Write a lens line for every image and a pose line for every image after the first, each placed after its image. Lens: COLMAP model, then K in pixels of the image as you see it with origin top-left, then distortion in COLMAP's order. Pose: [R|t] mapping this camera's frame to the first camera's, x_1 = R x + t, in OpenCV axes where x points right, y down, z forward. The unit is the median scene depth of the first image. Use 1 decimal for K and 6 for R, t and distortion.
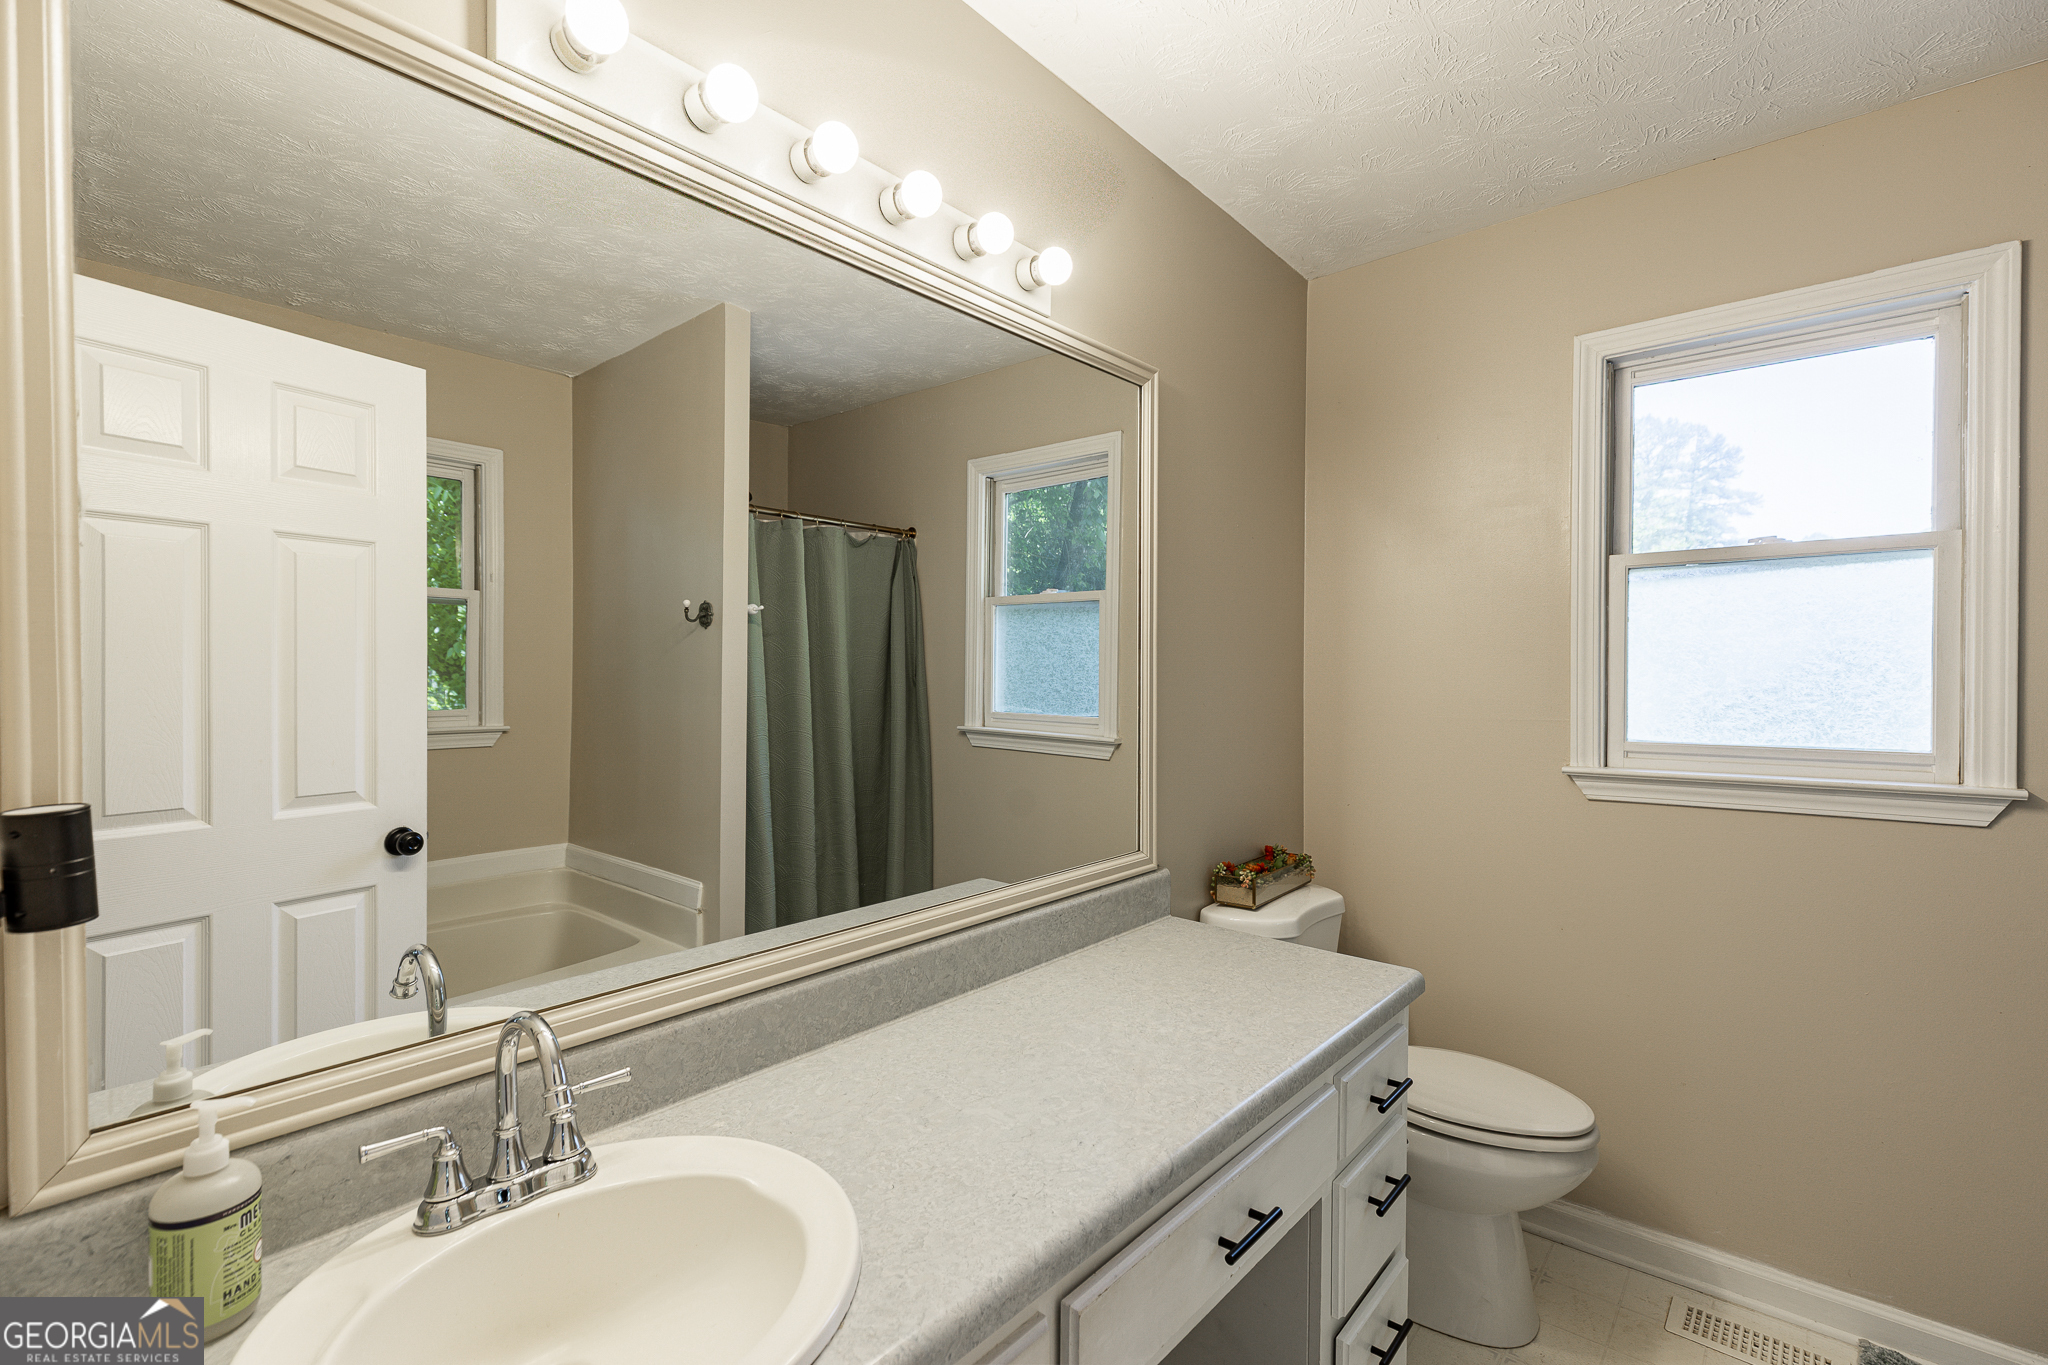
lens RADIAL K [[911.4, 0, 1036.7], [0, 911.4, 690.4], [0, 0, 1]] dist [0.006326, -0.001205]
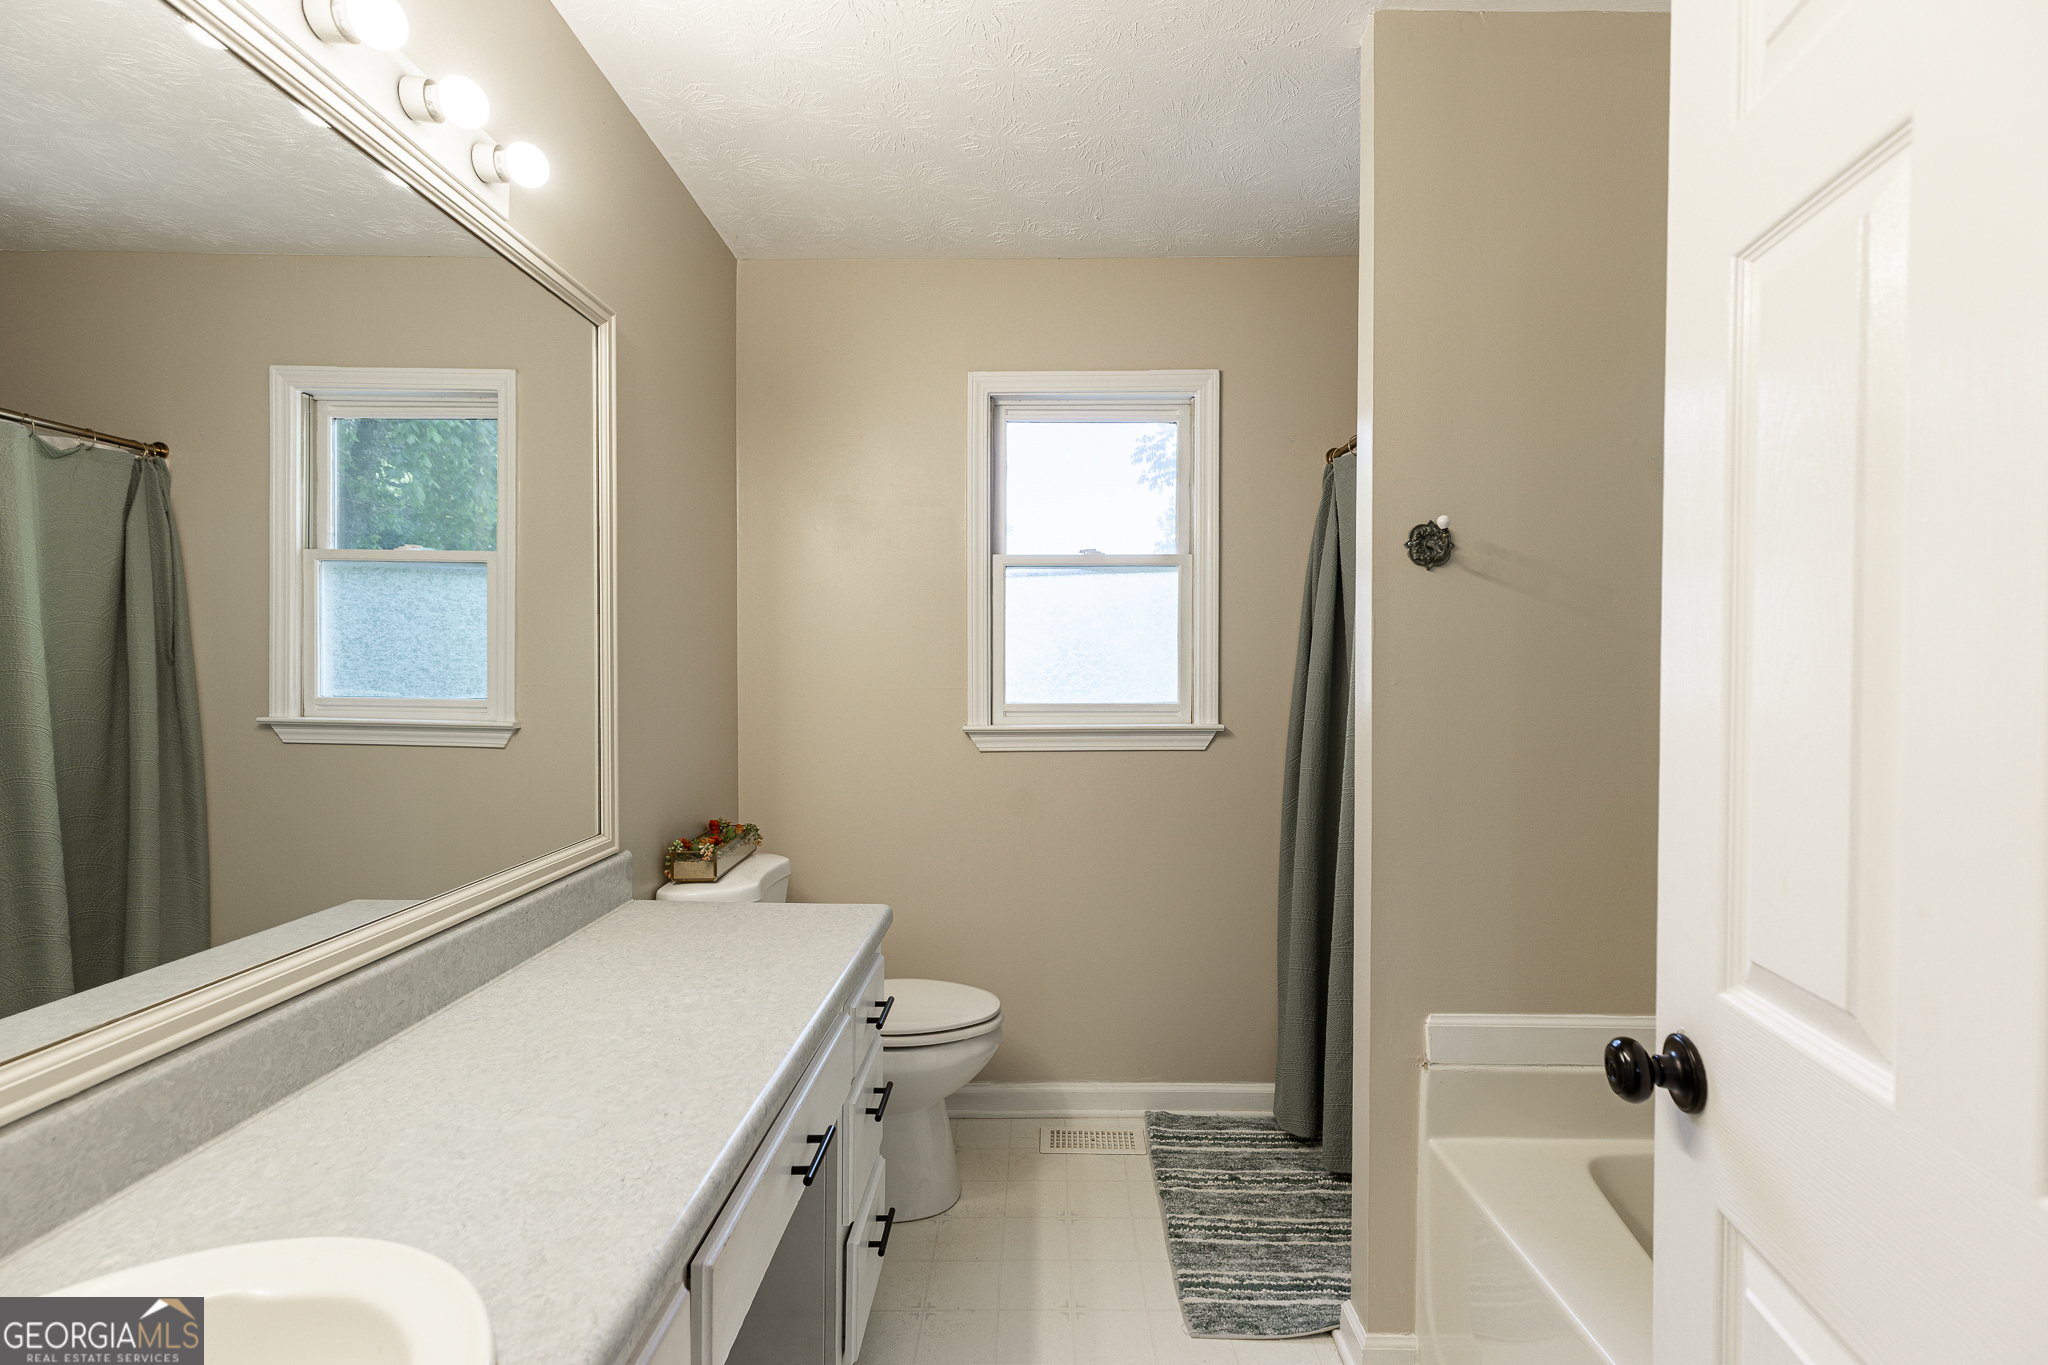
lens RADIAL K [[911.4, 0, 1041.2], [0, 911.4, 690.6], [0, 0, 1]] dist [0.006326, -0.001205]
pose [[0.763915, -0.016560, 0.645105, -0.136097], [0.010243, 0.999856, 0.013538, 0.023315], [-0.645236, -0.003734, 0.763974, 0.010824]]
